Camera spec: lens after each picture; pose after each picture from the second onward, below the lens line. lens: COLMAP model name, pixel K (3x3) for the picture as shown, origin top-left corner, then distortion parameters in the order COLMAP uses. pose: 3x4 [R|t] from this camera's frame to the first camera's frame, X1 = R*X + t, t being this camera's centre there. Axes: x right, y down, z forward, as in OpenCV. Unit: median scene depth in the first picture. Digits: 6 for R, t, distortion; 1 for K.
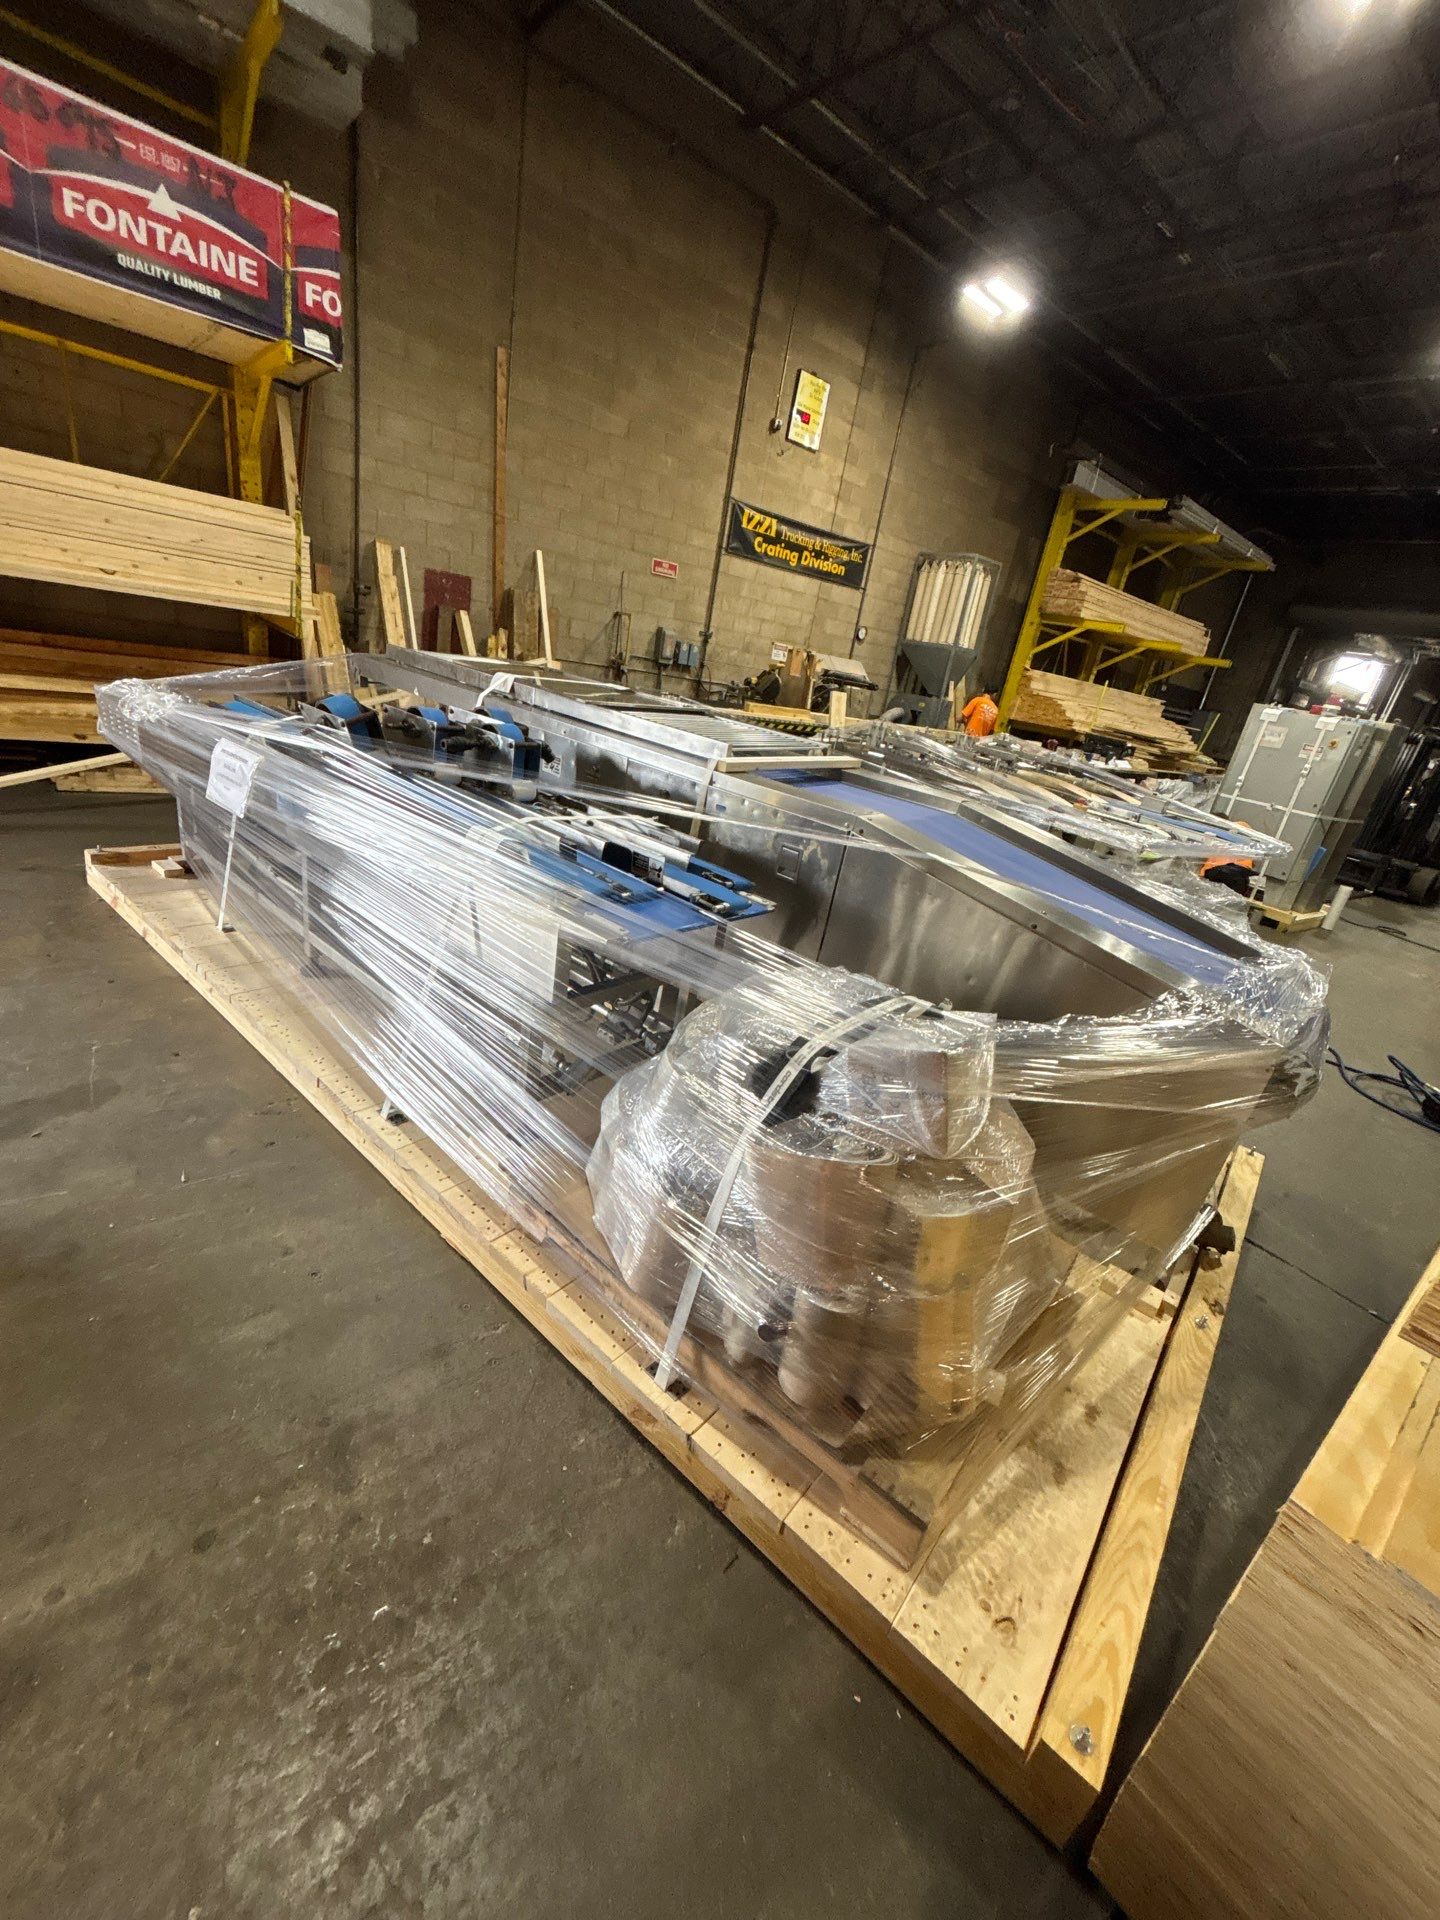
lens RADIAL K [[782.3, 0, 729.2], [0, 782.3, 932.2], [0, 0, 1]] dist [-0.000723, 0.000289]
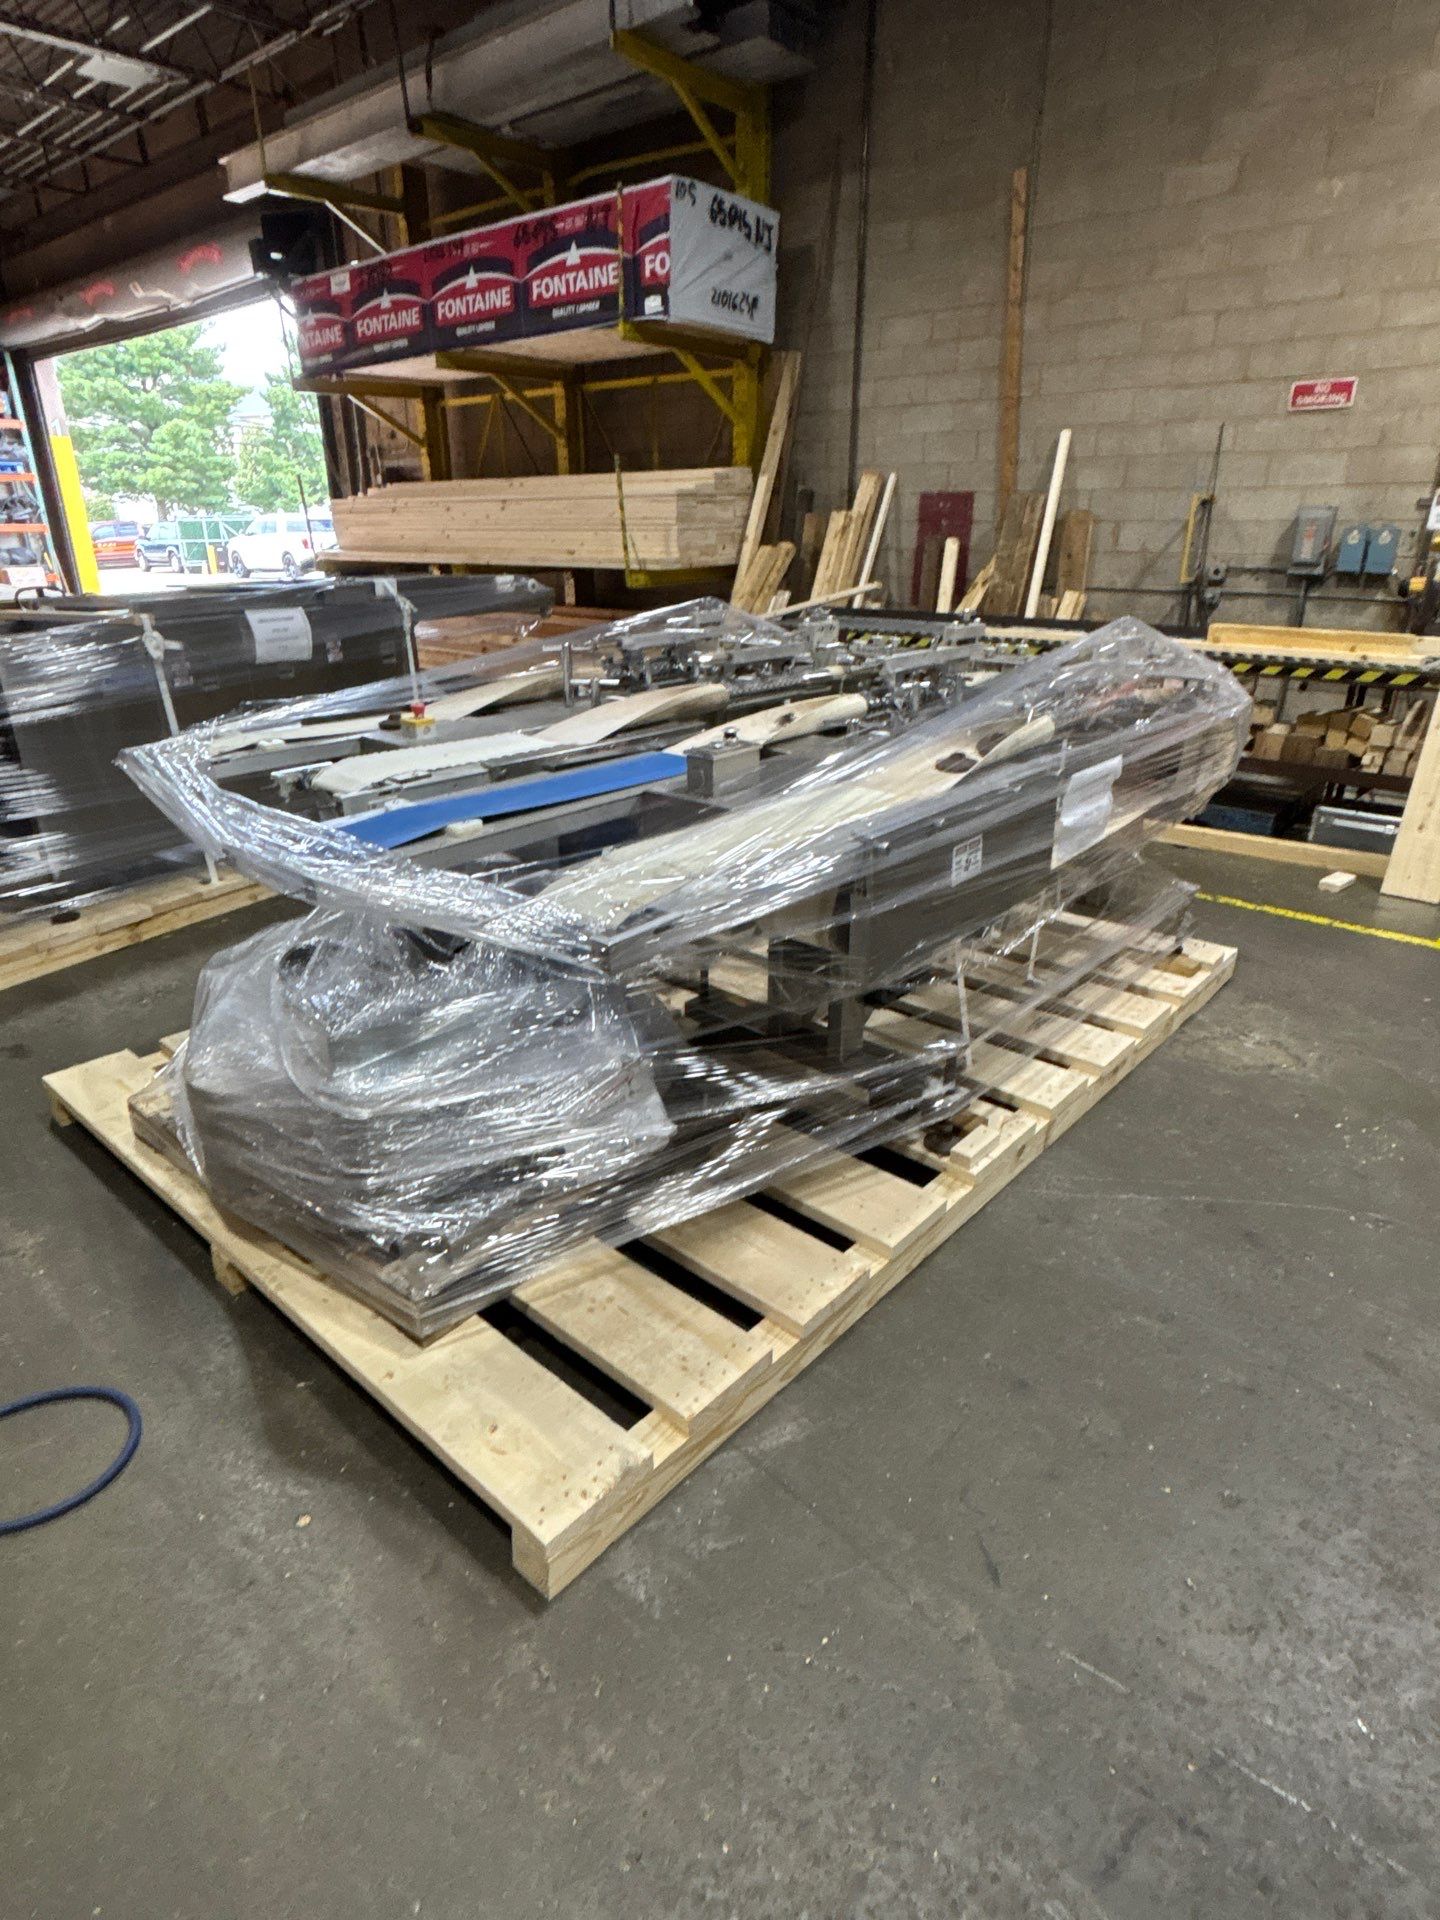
lens RADIAL K [[1051.0, 0, 720.0], [0, 1051.0, 960.0], [0, 0, 1]] dist [-0.003744, -0.000836]
pose [[0.186761, 0.213588, -0.958906, 0.614144], [-0.307919, 0.939622, 0.149321, -0.088186], [0.932902, 0.267378, 0.241252, 0.562082]]
